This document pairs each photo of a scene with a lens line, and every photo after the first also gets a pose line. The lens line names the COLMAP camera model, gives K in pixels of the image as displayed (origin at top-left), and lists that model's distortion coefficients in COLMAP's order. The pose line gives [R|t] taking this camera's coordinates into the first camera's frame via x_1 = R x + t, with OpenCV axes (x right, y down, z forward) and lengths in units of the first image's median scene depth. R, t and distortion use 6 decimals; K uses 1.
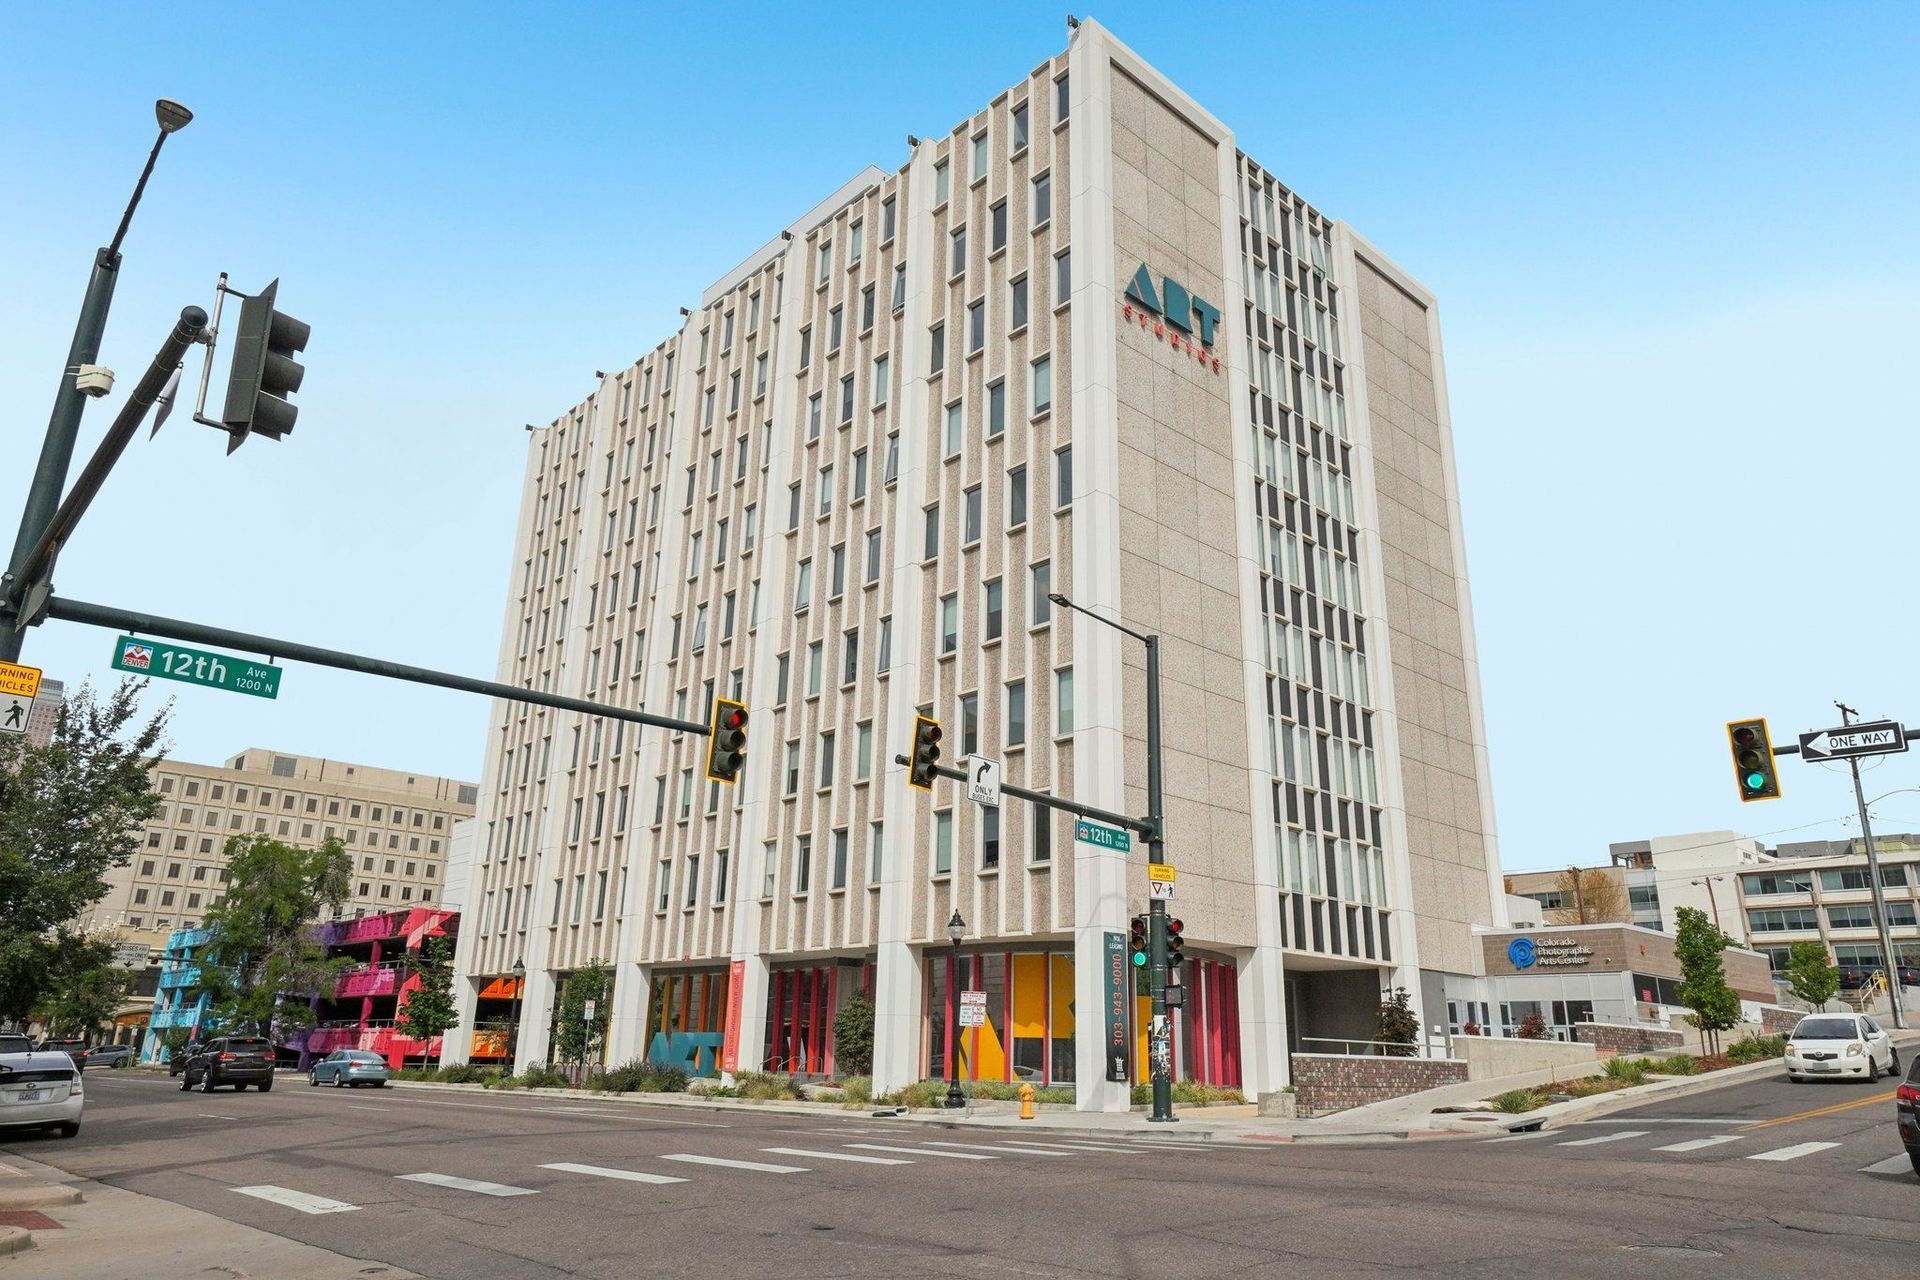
lens RADIAL K [[1293.3, 0, 965.9], [0, 1293.3, 648.4], [0, 0, 1]] dist [0.007930, -0.005671]
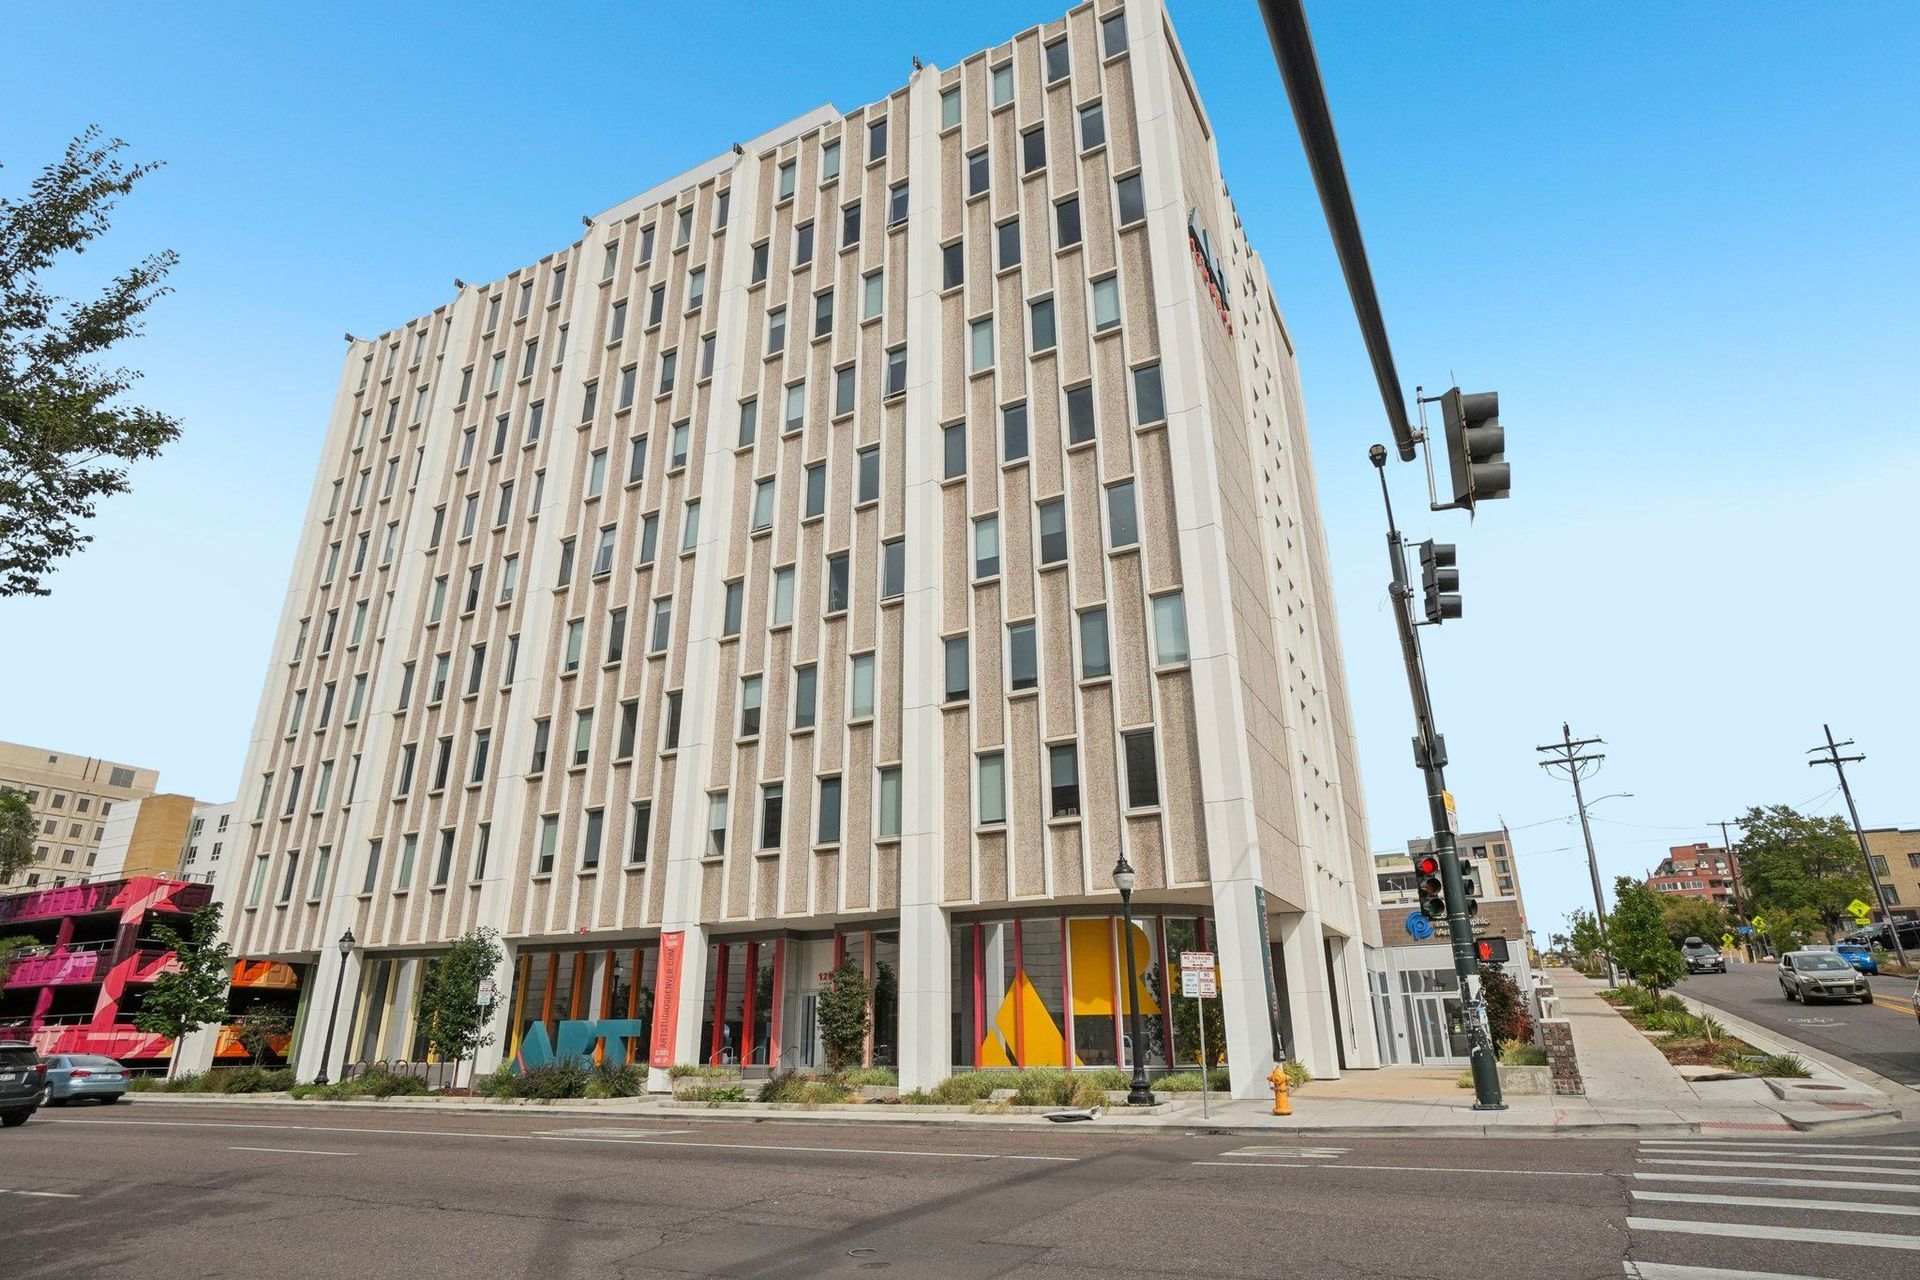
lens RADIAL K [[1101.9, 0, 916.5], [0, 1101.9, 582.2], [0, 0, 1]] dist [-0.013294, 0.008891]
pose [[0.955453, 0.088410, 0.281590, -0.160899], [-0.063151, 0.993224, -0.097564, 0.049312], [-0.288308, 0.075435, 0.954562, 0.165948]]
